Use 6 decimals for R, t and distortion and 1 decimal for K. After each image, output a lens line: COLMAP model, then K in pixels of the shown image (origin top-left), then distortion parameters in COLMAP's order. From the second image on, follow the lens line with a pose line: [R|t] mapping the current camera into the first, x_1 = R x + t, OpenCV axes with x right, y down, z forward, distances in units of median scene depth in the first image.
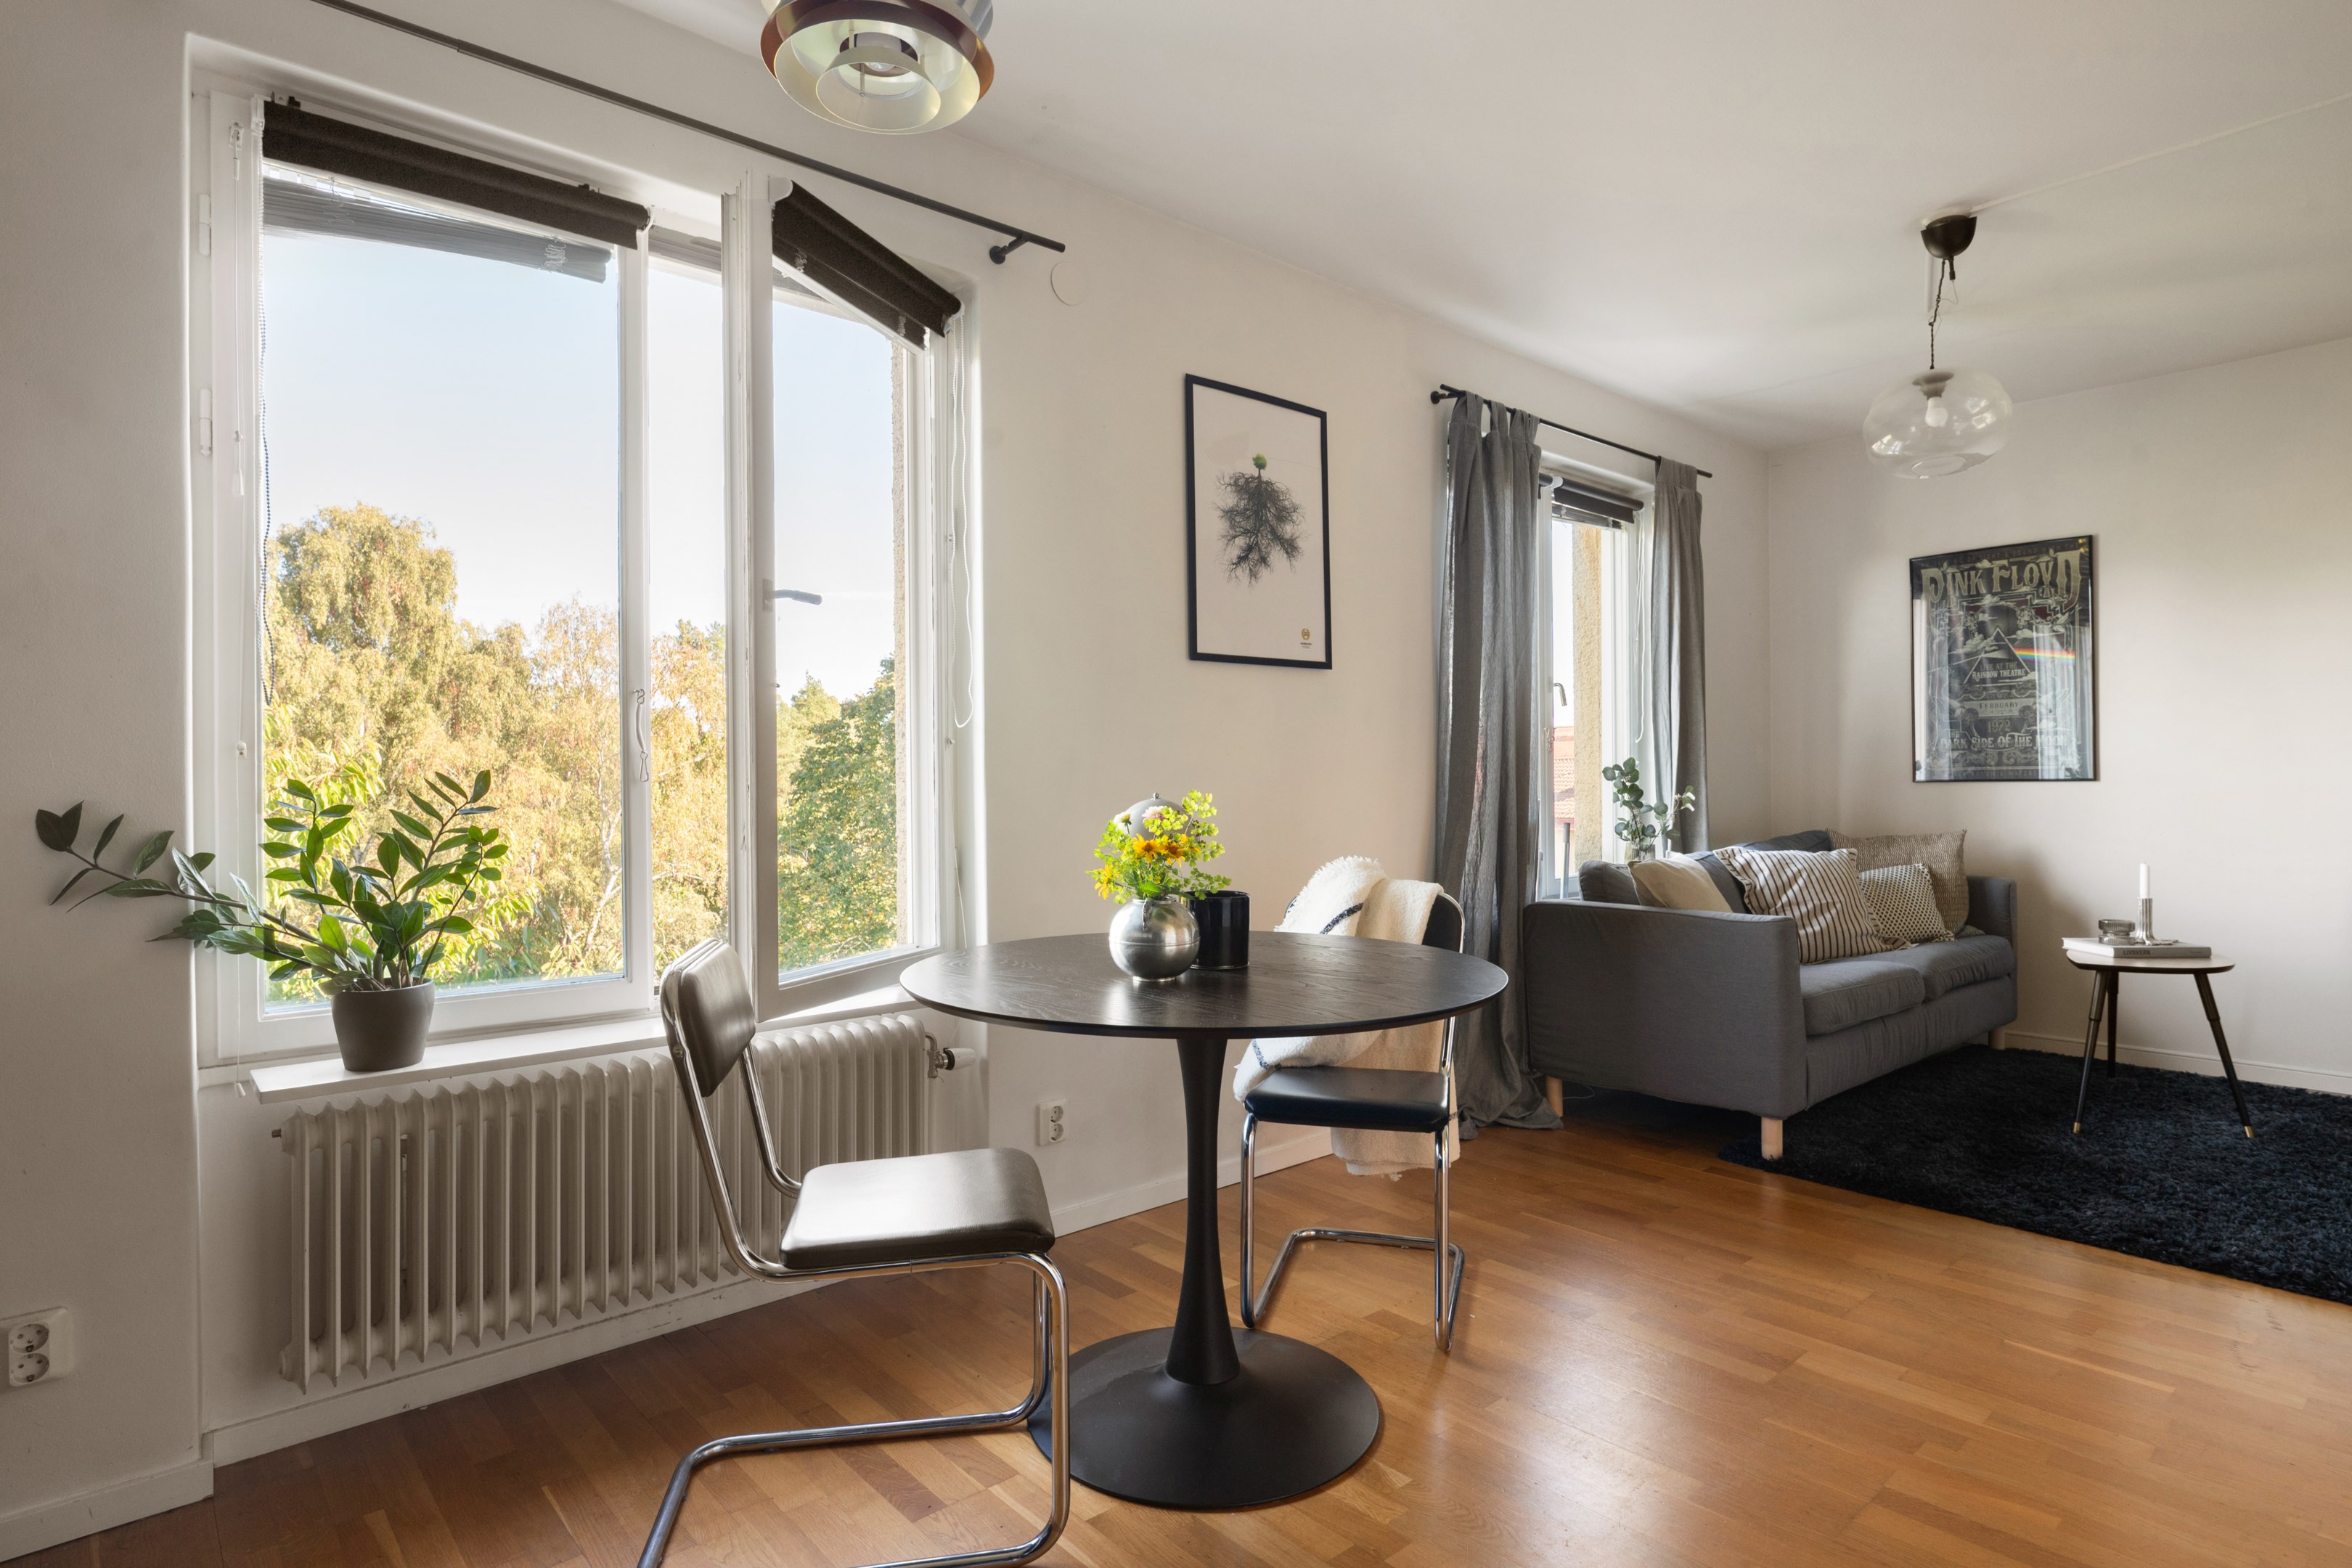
lens RADIAL K [[1229.4, 0, 1171.8], [0, 1229.4, 785.8], [0, 0, 1]] dist [-0.007176, 0.001596]
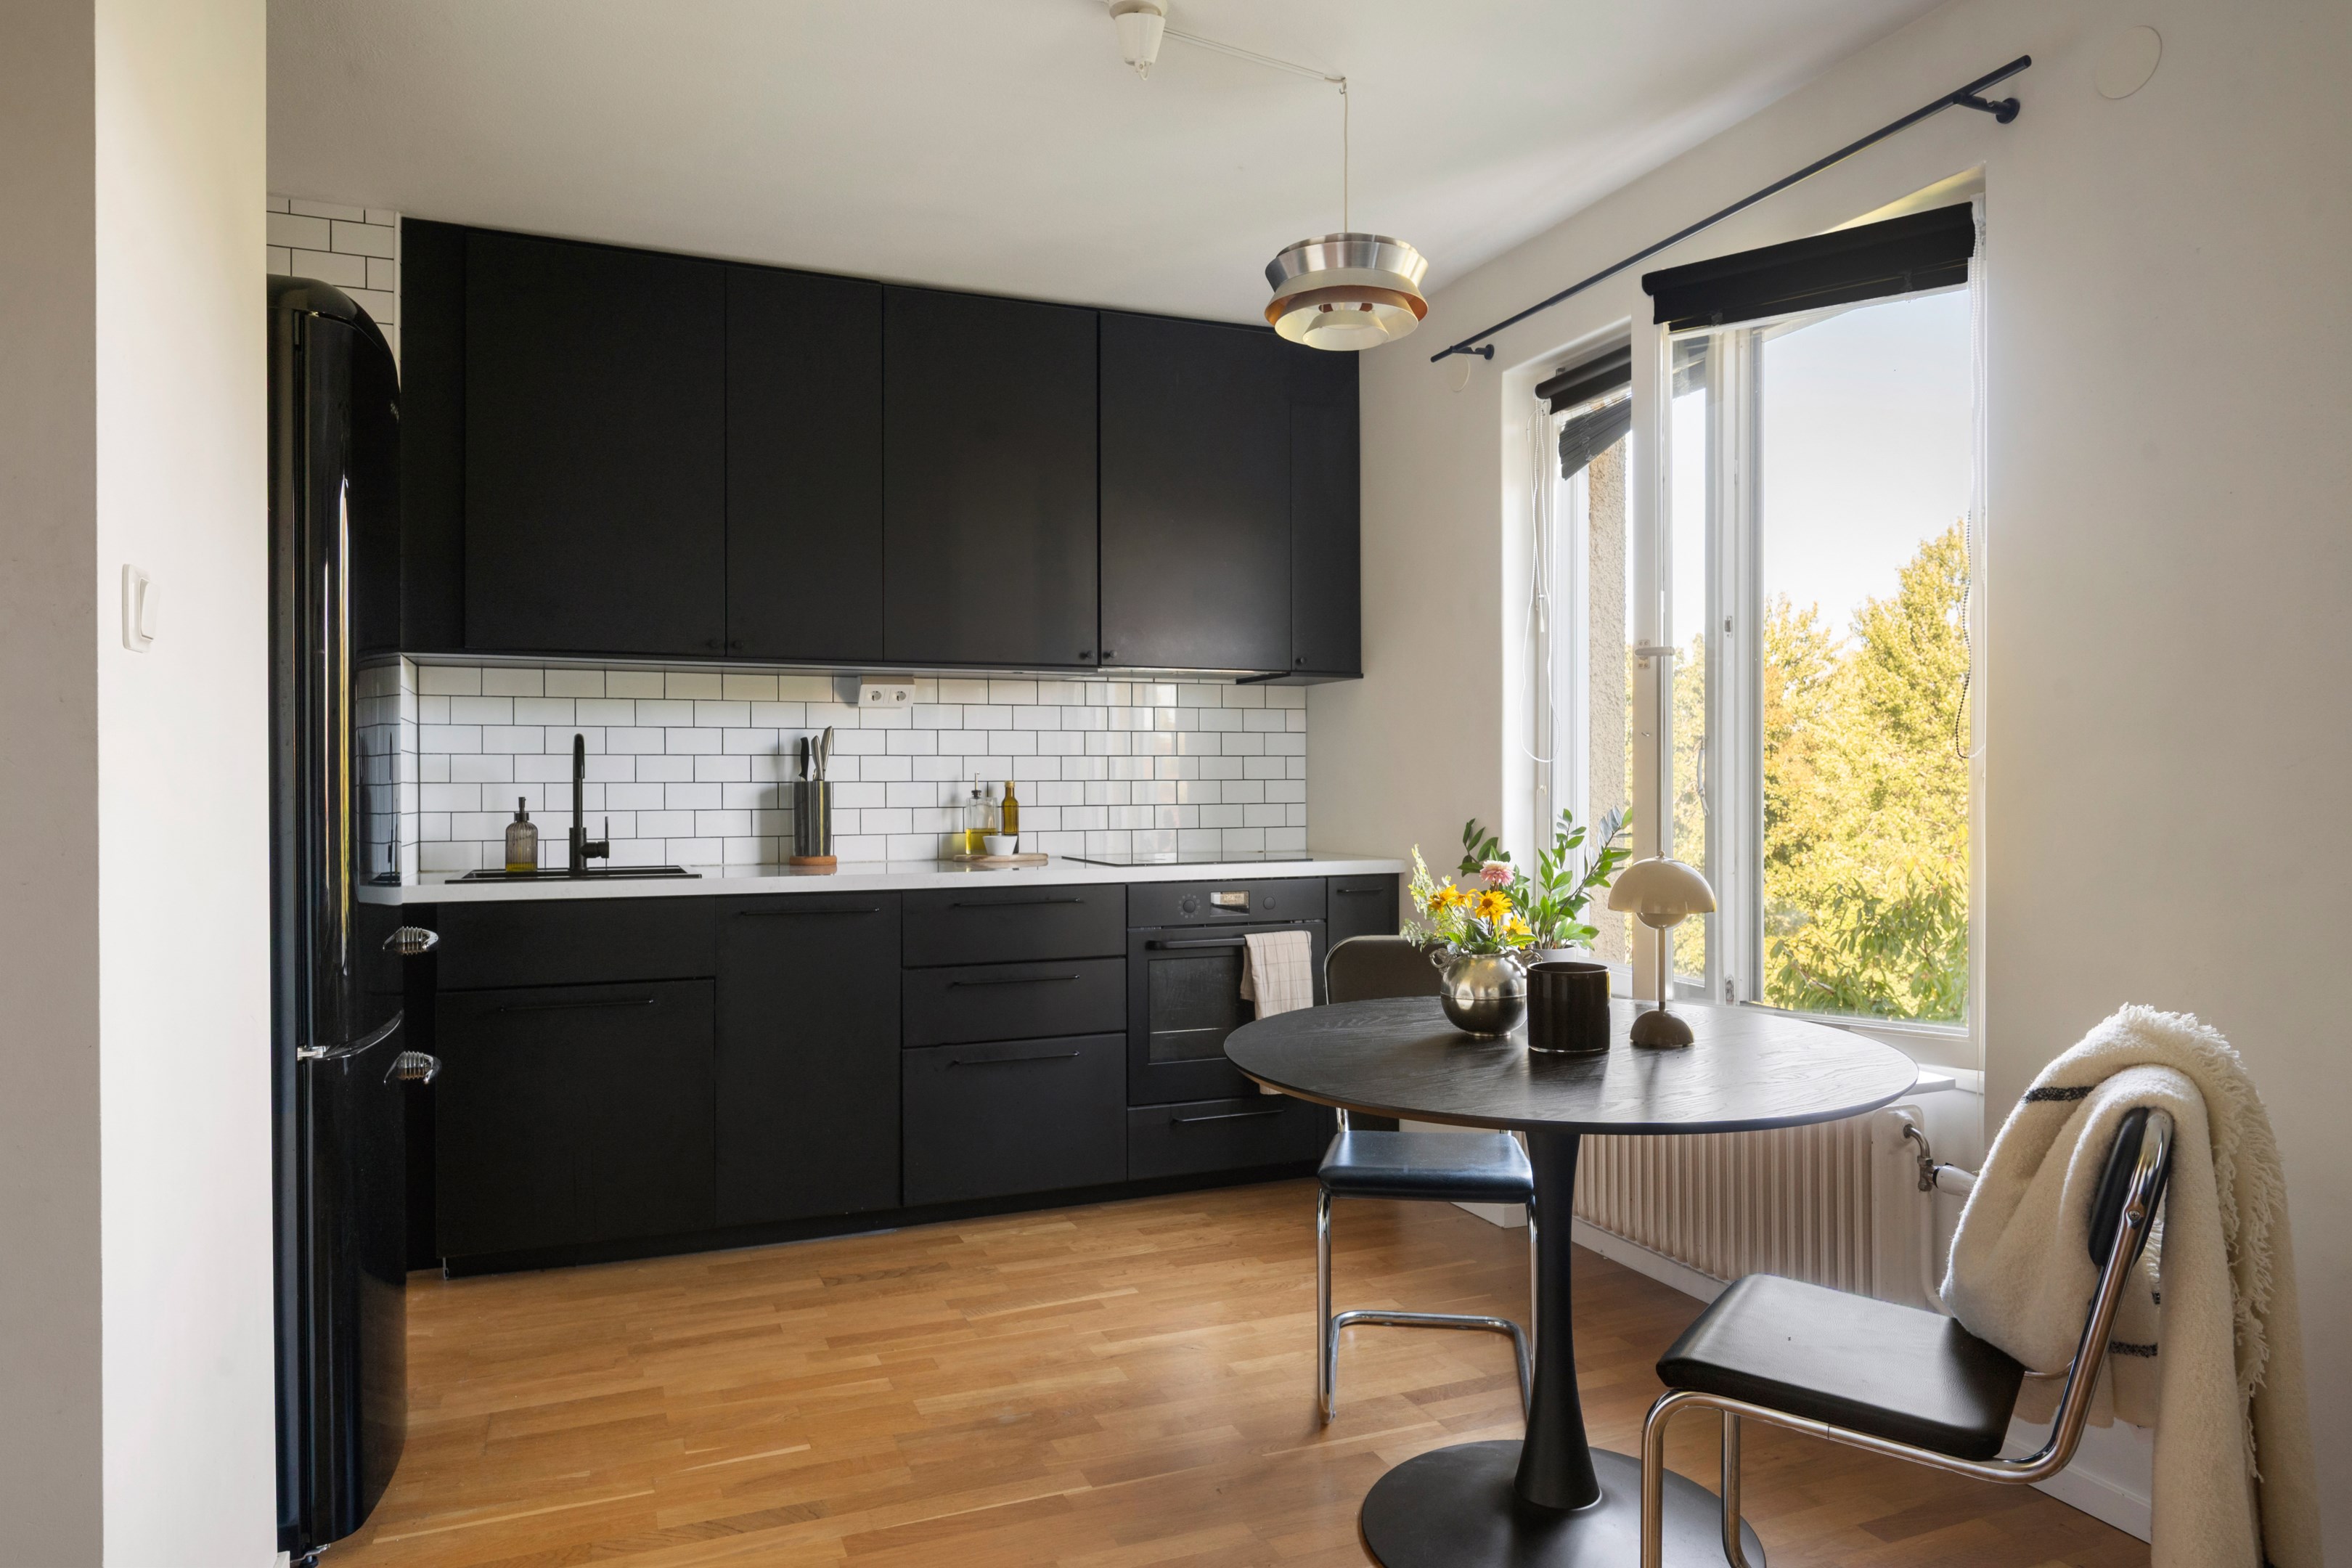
lens RADIAL K [[1462.1, 0, 1174.4], [0, 1462.1, 781.8], [0, 0, 1]] dist [-0.007296, 0.003979]
pose [[-0.330817, 0.010481, -0.943637, 0.672757], [0.002499, 0.999945, 0.010230, -0.033821], [0.943692, 0.001027, -0.330824, 0.650808]]
